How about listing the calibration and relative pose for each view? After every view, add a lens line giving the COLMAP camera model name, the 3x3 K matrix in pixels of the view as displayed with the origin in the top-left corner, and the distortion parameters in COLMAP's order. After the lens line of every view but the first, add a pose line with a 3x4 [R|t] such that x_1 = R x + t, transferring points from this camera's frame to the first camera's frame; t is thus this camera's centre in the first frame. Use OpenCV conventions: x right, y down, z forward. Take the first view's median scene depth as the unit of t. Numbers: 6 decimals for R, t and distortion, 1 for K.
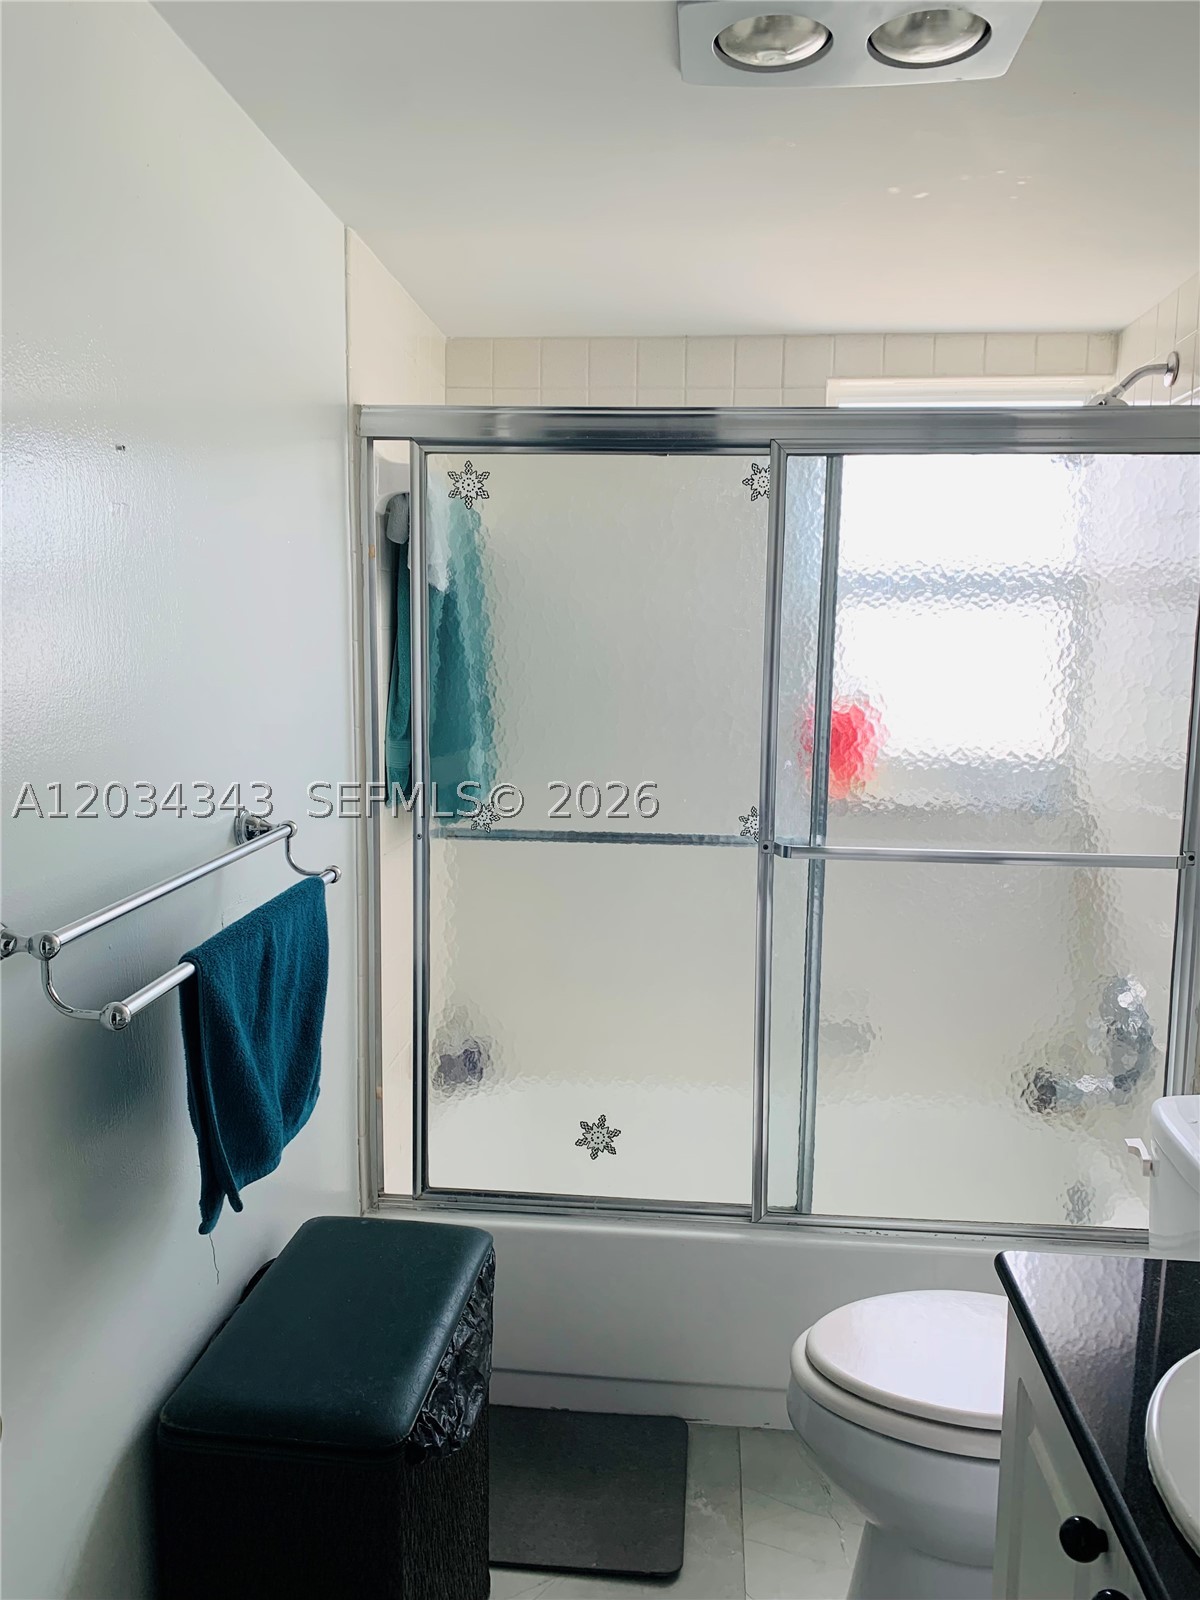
lens RADIAL K [[1200.9, 0, 600.0], [0, 1200.9, 800.0], [0, 0, 1]] dist [0.007648, -0.066558]
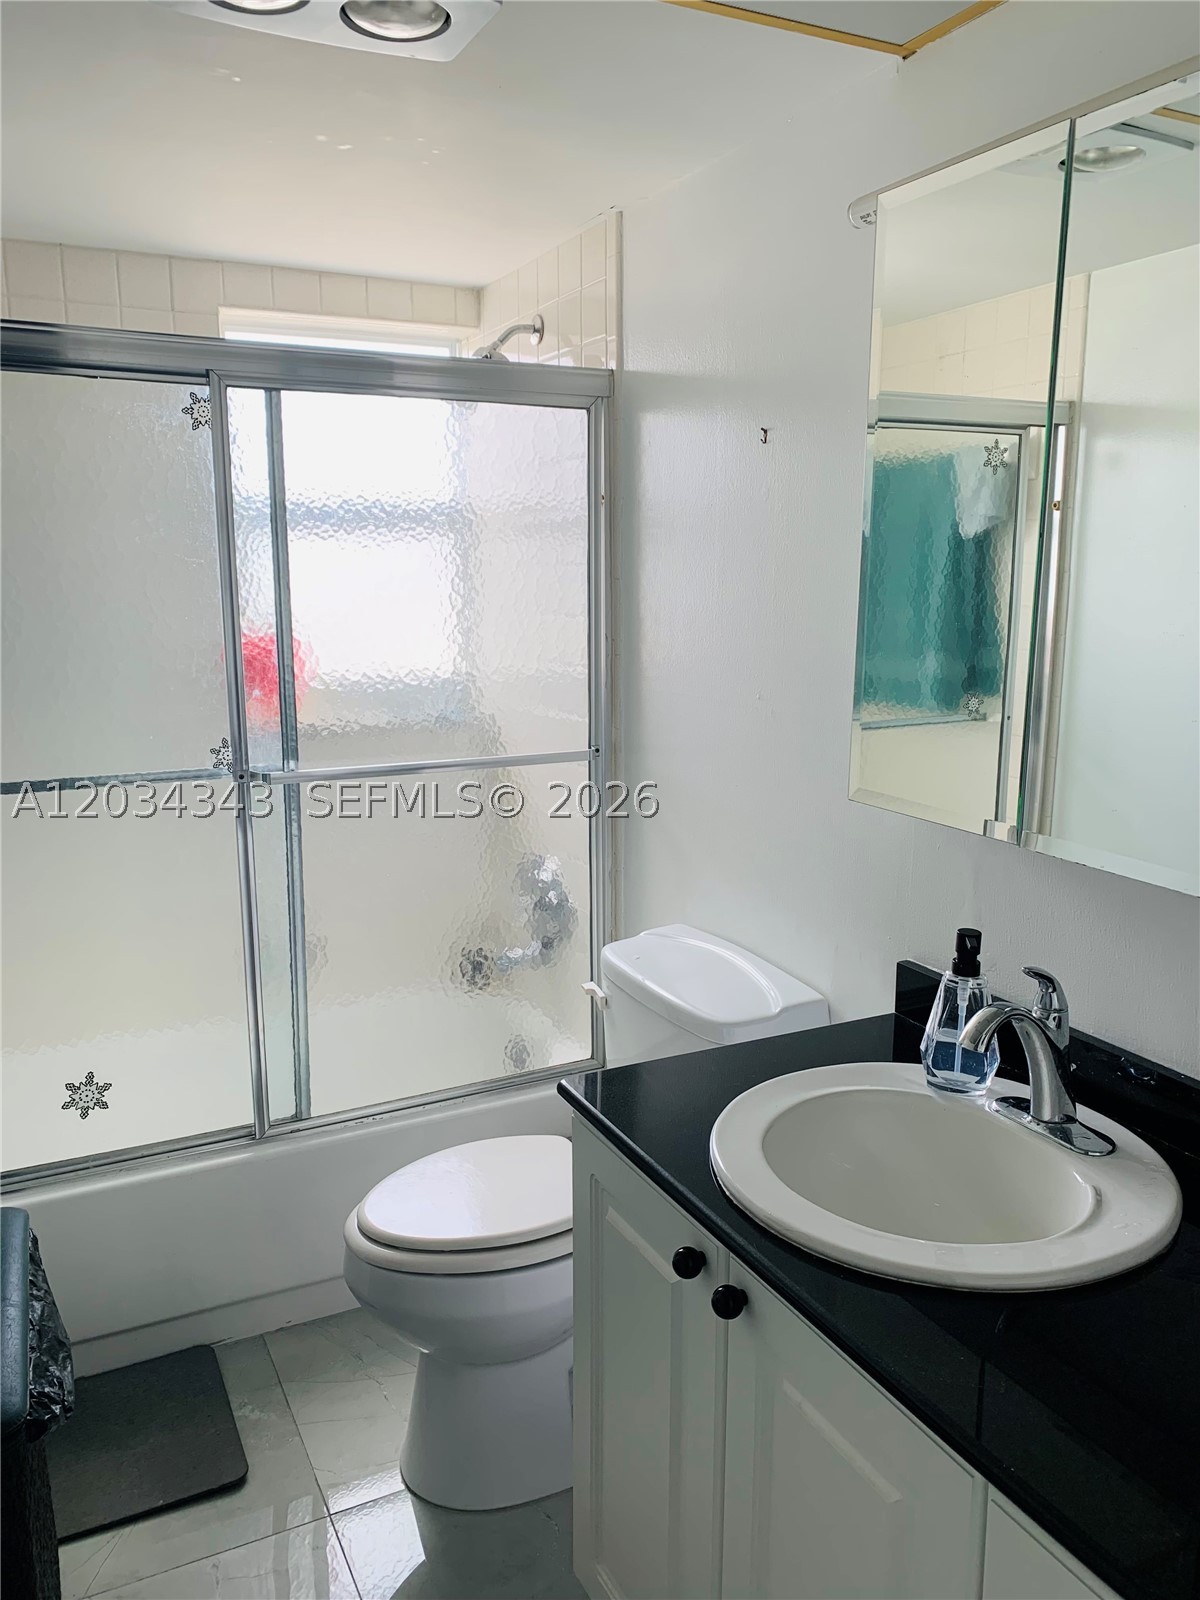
lens RADIAL K [[1190.6, 0, 602.3], [0, 1190.6, 816.2], [0, 0, 1]] dist [0.002797, -0.041662]
pose [[0.839980, -0.116909, 0.529874, -0.144692], [0.079149, 0.992468, 0.093503, 0.002031], [-0.536814, -0.036602, 0.842906, -0.019176]]
